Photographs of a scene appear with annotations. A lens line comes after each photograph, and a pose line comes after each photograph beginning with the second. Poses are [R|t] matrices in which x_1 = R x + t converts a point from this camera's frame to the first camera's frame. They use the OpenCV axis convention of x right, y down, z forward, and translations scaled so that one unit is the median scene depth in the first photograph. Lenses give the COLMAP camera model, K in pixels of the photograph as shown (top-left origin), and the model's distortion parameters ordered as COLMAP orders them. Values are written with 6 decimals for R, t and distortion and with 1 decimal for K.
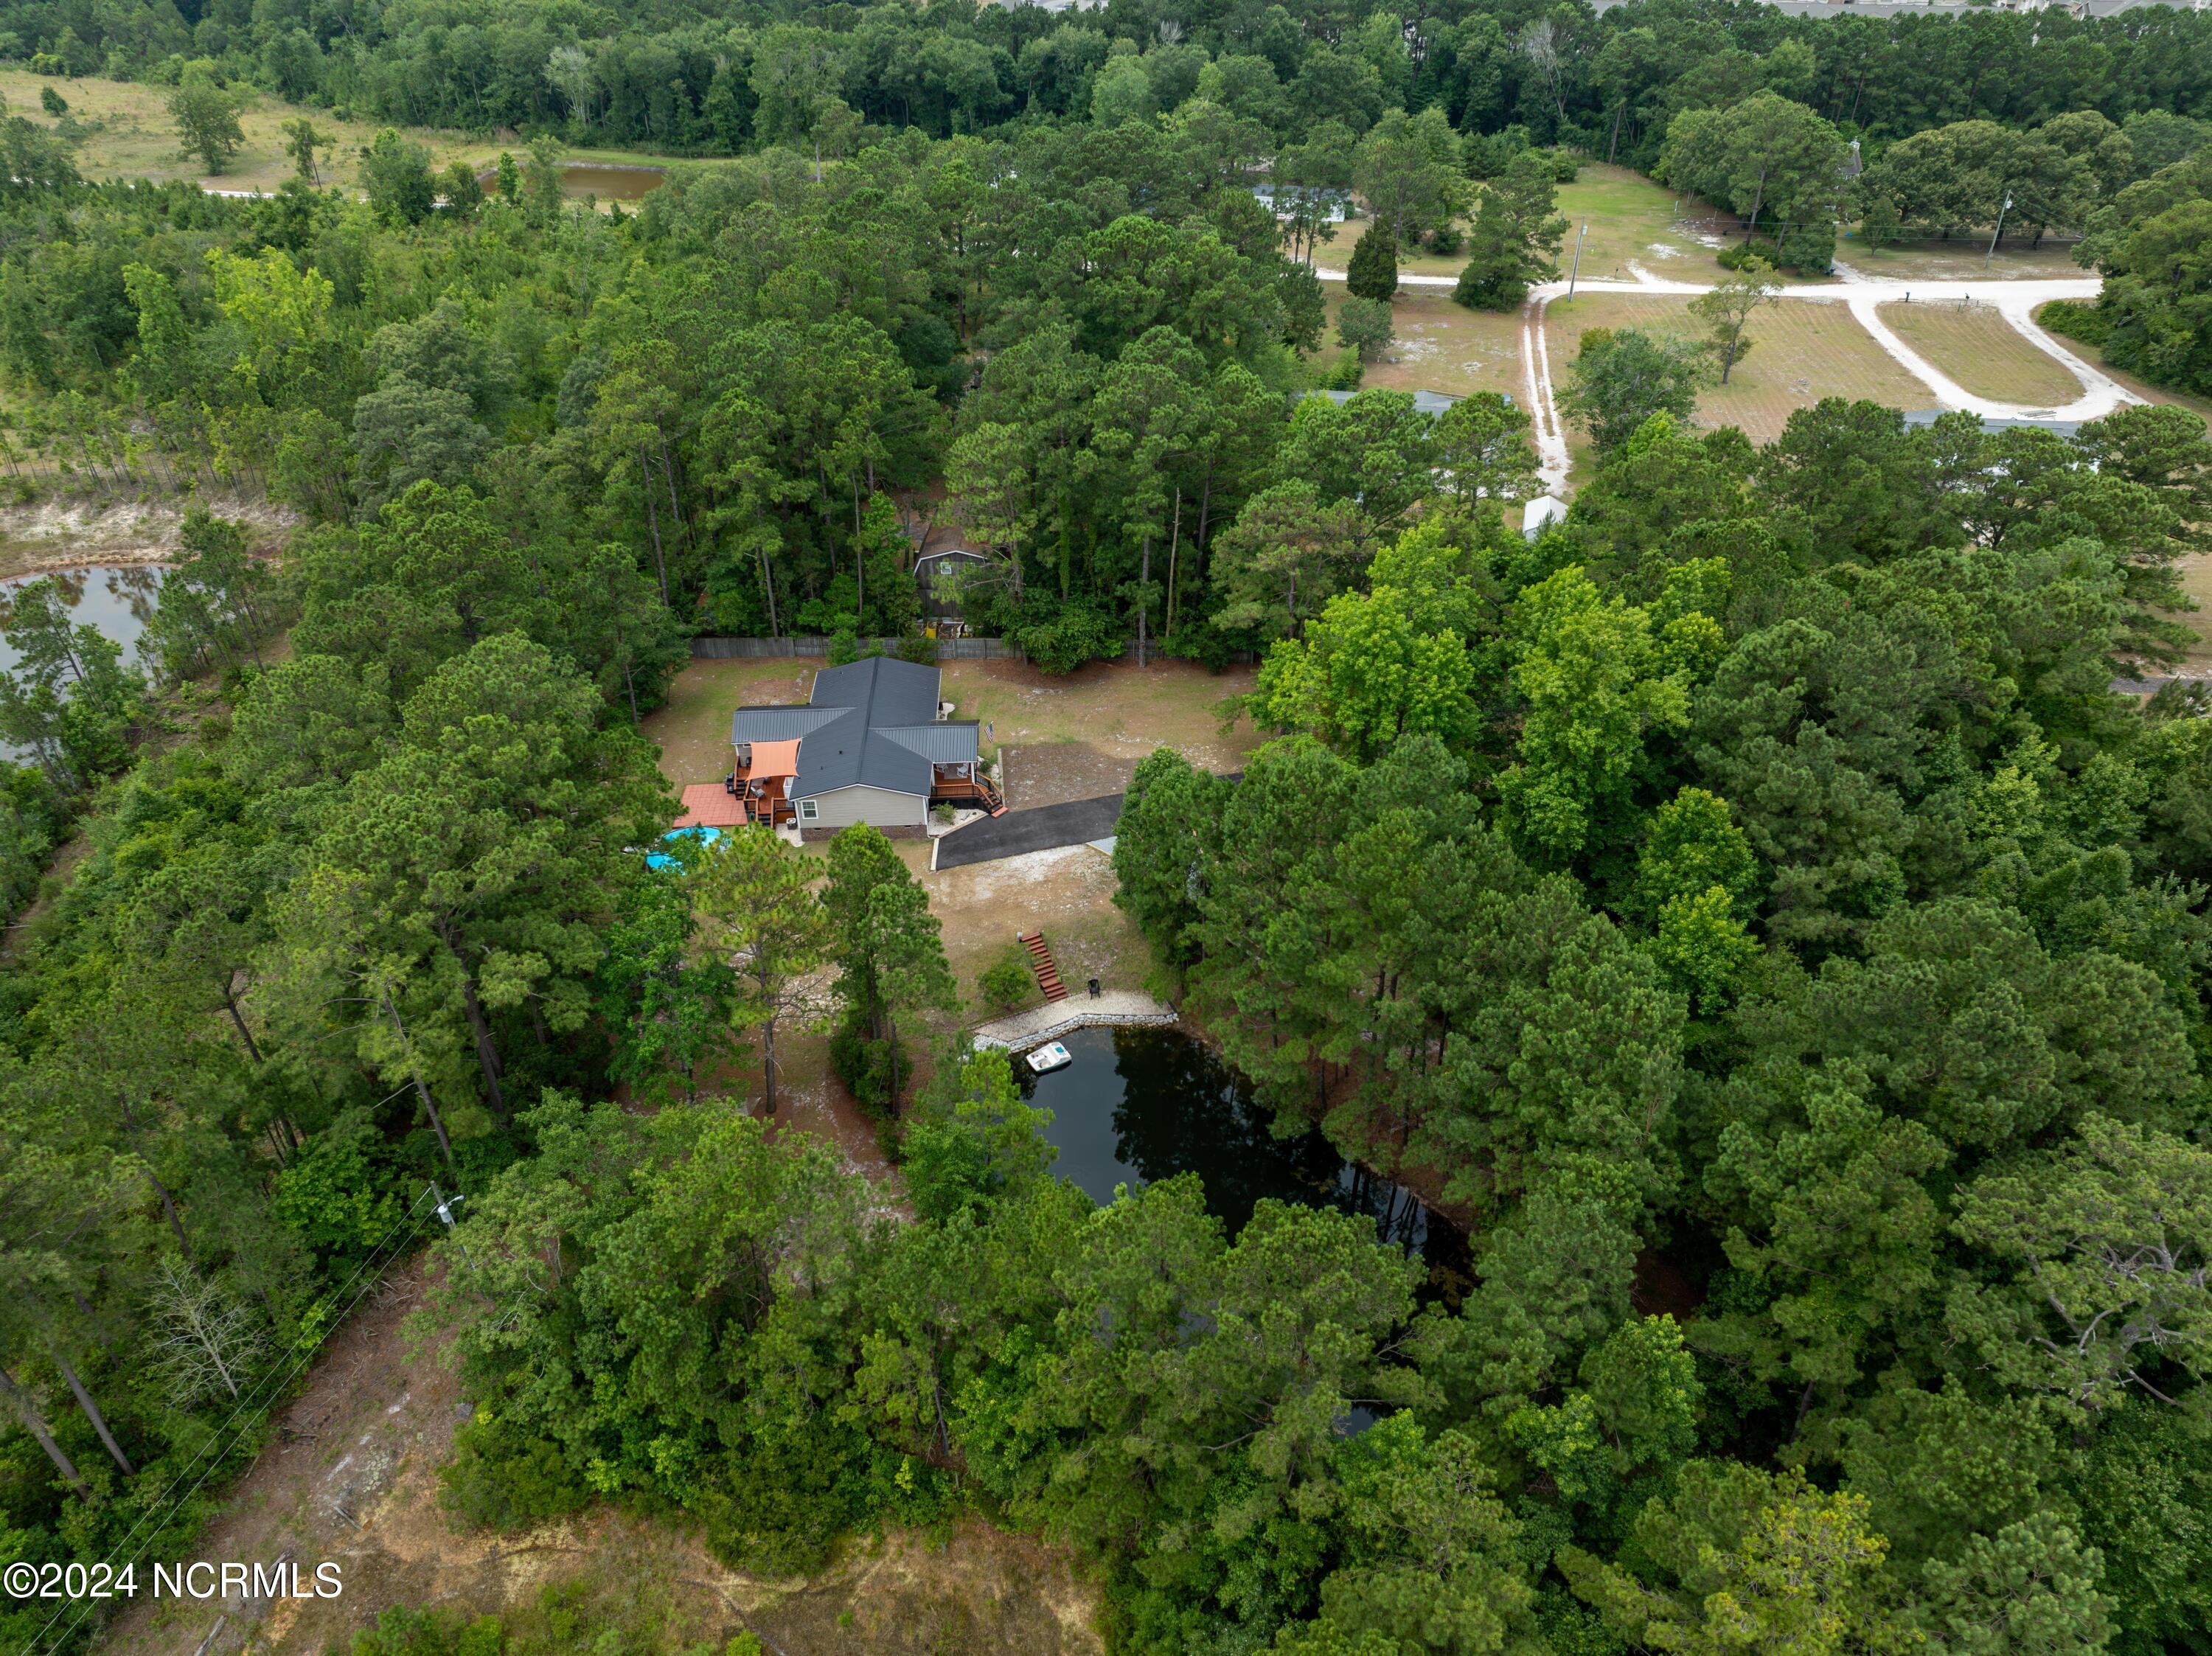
lens RADIAL K [[1561.3, 0, 1113.9], [0, 1561.3, 818.6], [0, 0, 1]] dist [-0.023918, -0.030844]
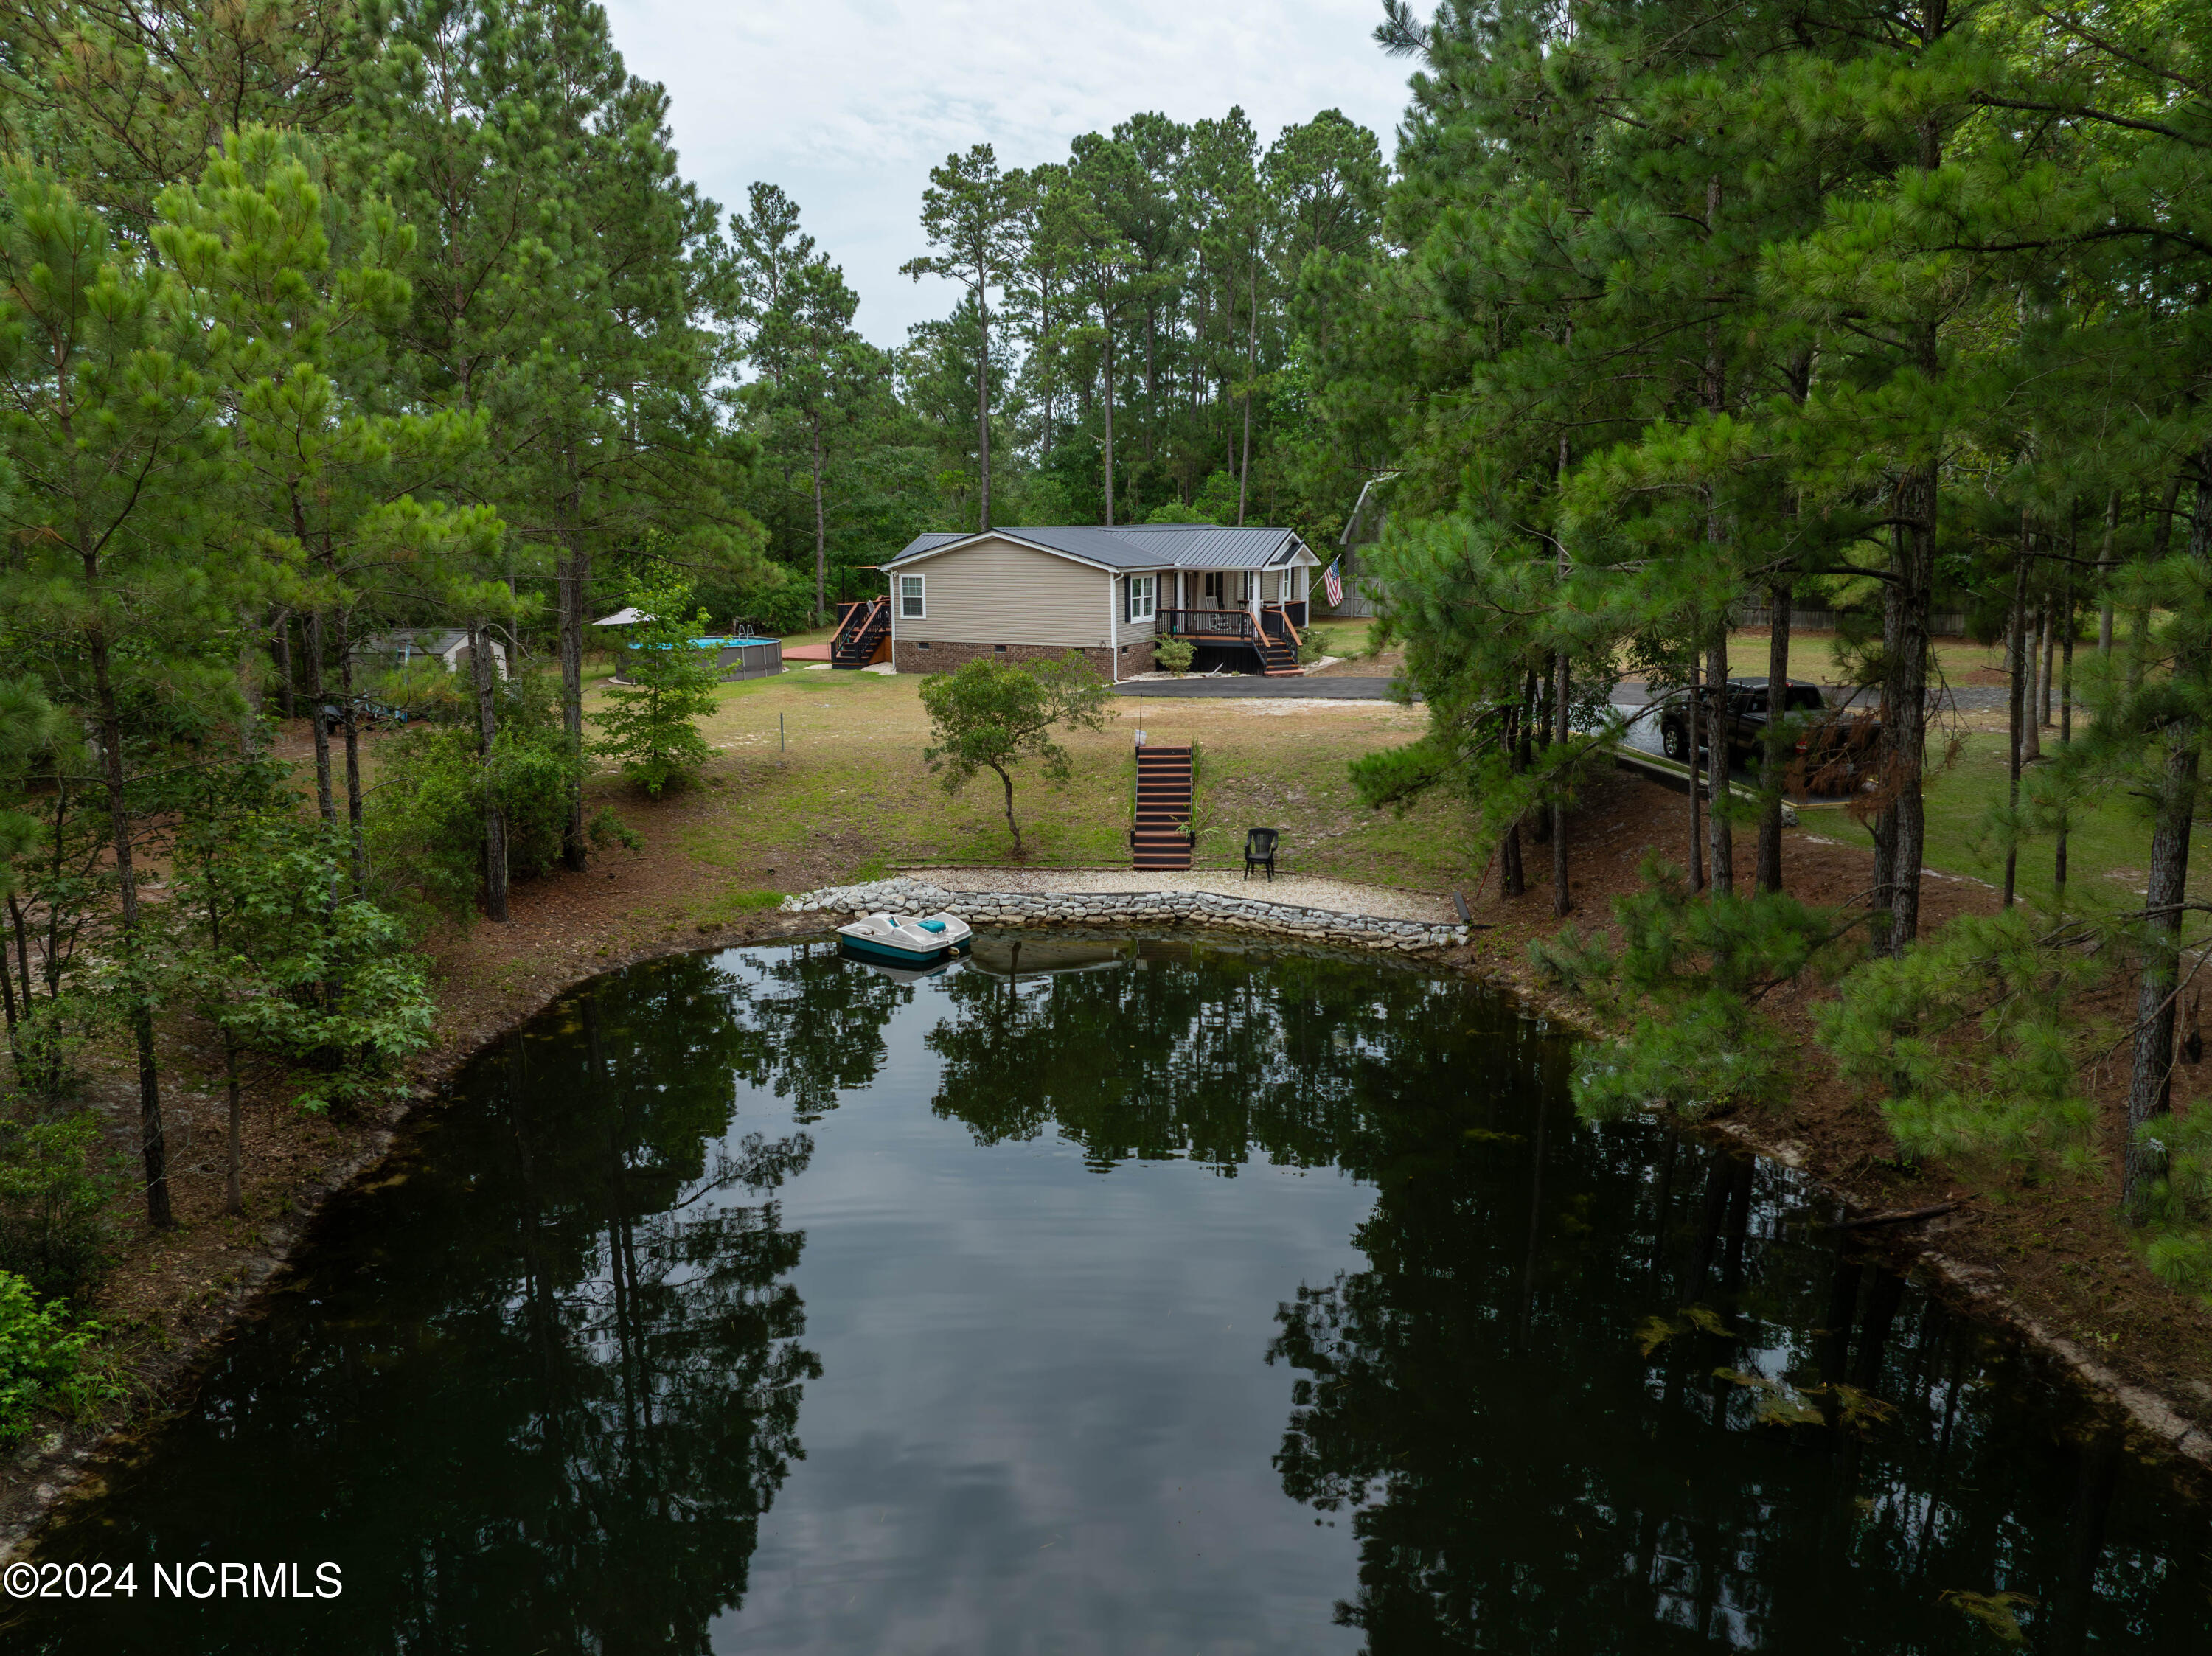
lens RADIAL K [[1561.3, 0, 1113.9], [0, 1561.3, 818.6], [0, 0, 1]] dist [-0.023918, -0.030844]
pose [[0.863143, 0.089067, -0.497042, 0.108461], [-0.284135, 0.899374, -0.332255, 0.189388], [0.417434, 0.428011, 0.801596, 0.590987]]
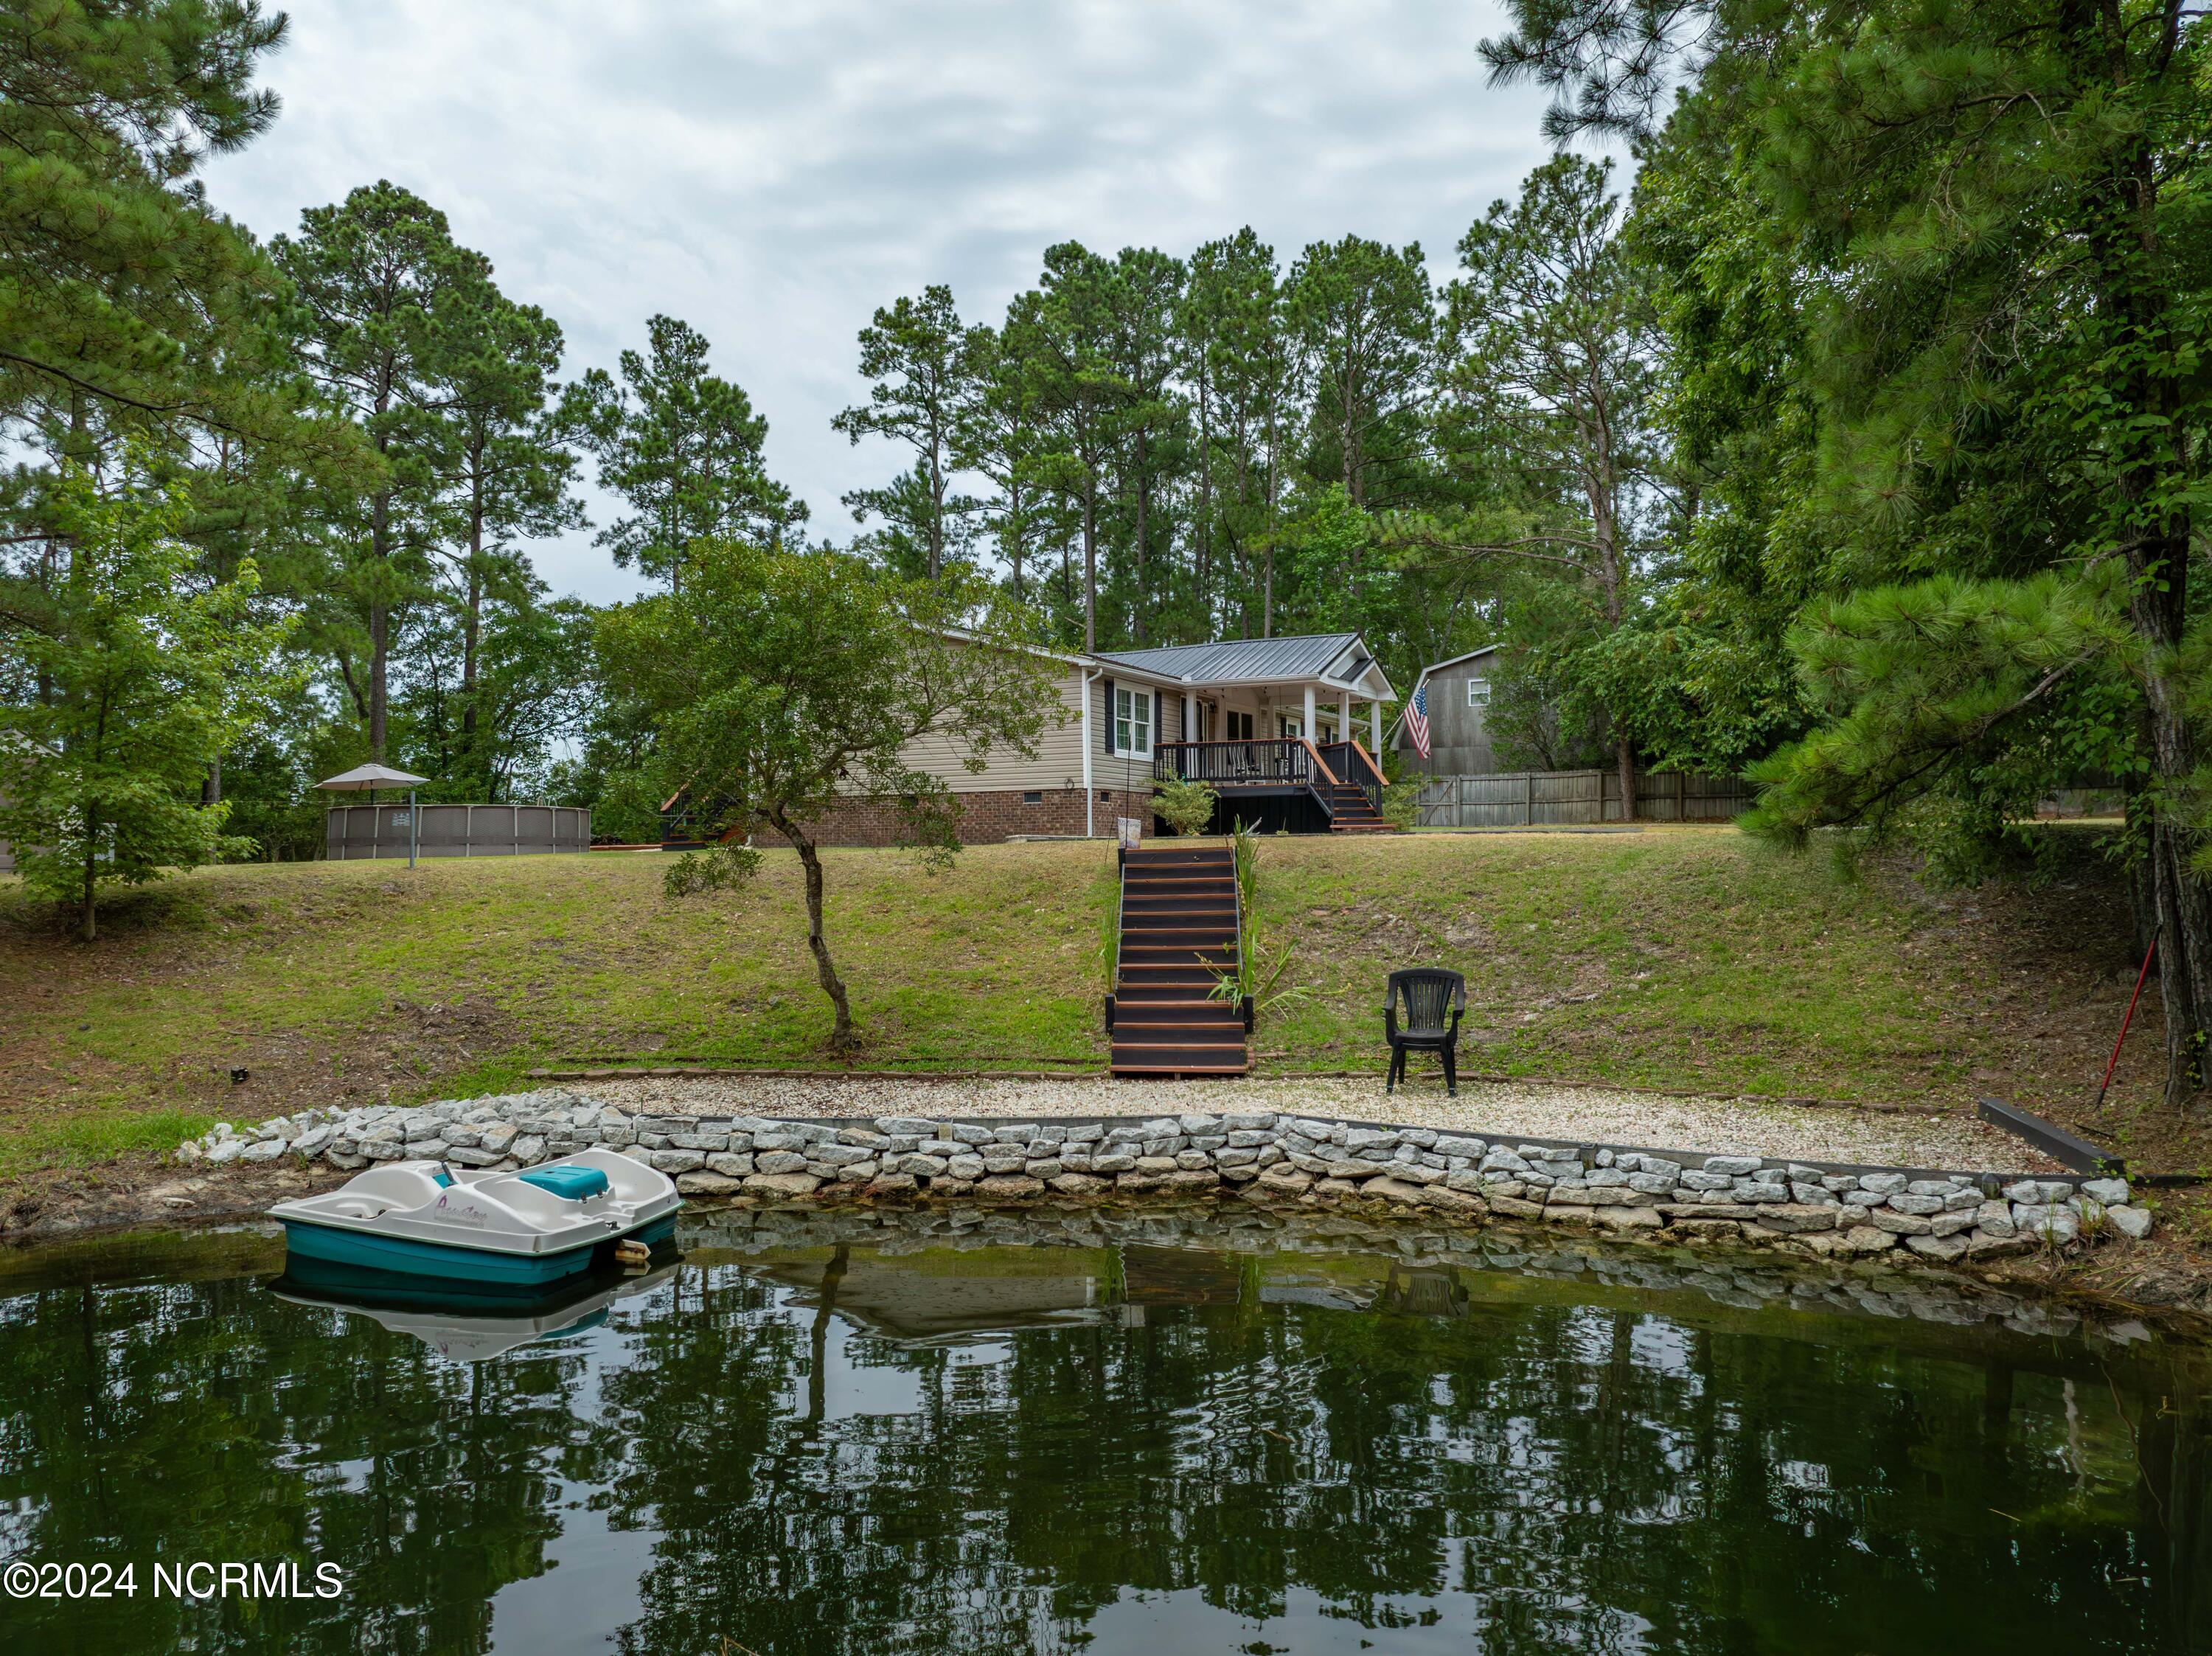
lens RADIAL K [[1561.3, 0, 1113.9], [0, 1561.3, 818.6], [0, 0, 1]] dist [-0.023918, -0.030844]
pose [[0.865610, -0.021085, -0.500274, 0.027754], [-0.282557, 0.804266, -0.522798, 0.146655], [0.413376, 0.593896, 0.690223, 0.736739]]
